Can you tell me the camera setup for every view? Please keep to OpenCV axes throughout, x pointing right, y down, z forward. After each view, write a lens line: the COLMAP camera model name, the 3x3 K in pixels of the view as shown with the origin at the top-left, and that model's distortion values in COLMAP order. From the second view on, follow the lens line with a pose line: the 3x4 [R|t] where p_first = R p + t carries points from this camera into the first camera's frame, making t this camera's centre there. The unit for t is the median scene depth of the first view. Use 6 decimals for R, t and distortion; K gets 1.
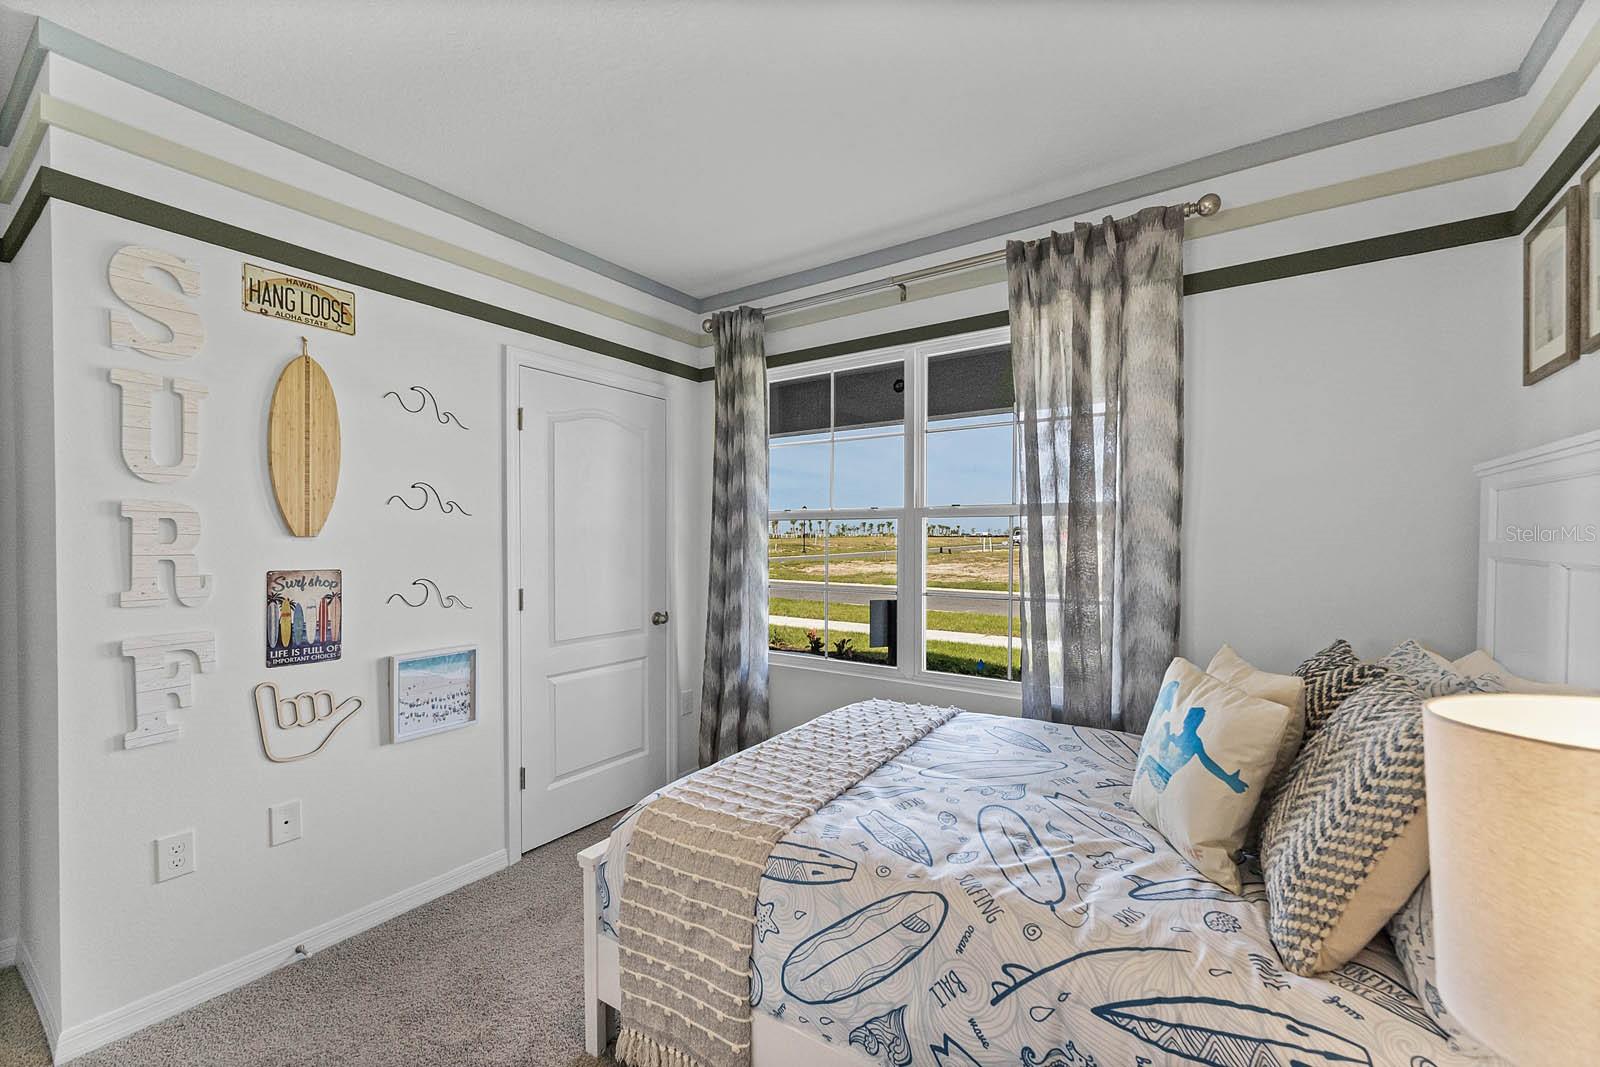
lens RADIAL K [[651.0, 0, 802.5], [0, 651.0, 543.4], [0, 0, 1]] dist [-0.000562, 0.000630]
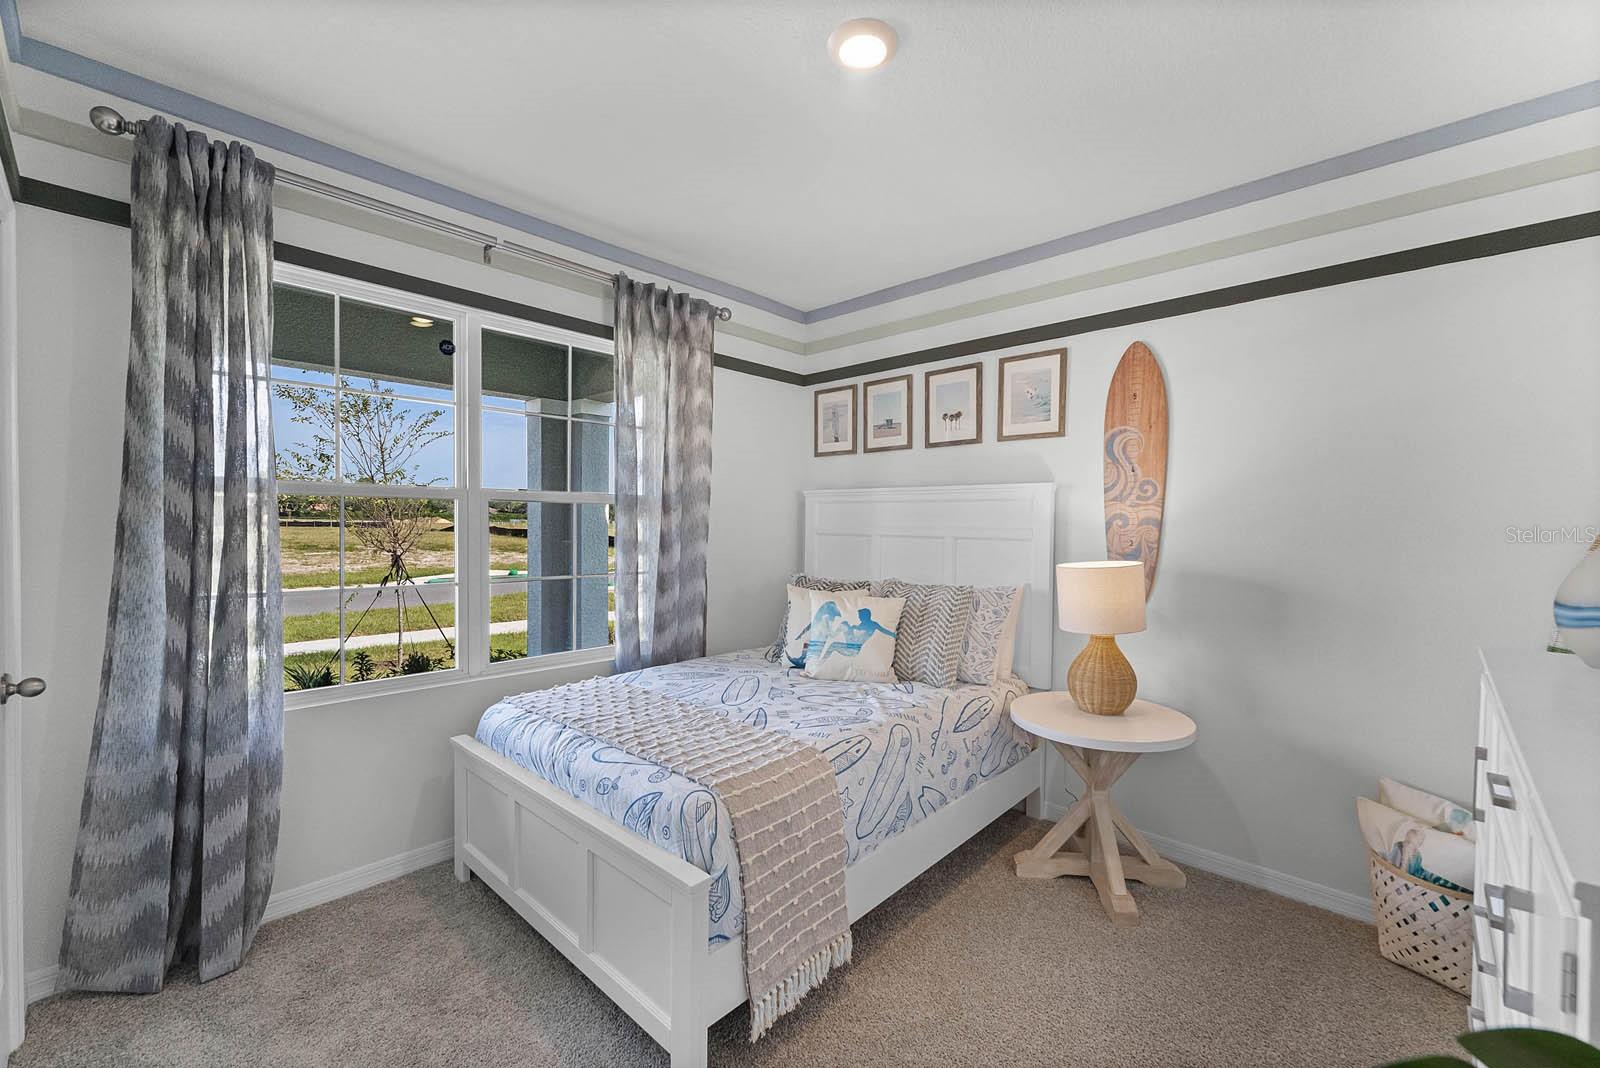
lens RADIAL K [[651.0, 0, 802.0], [0, 651.0, 528.7], [0, 0, 1]] dist [-0.000562, 0.000630]
pose [[0.162051, -0.004186, 0.986774, -0.905751], [0.000423, 0.999991, 0.004173, -0.002577], [-0.986782, -0.000259, 0.162051, 0.551835]]
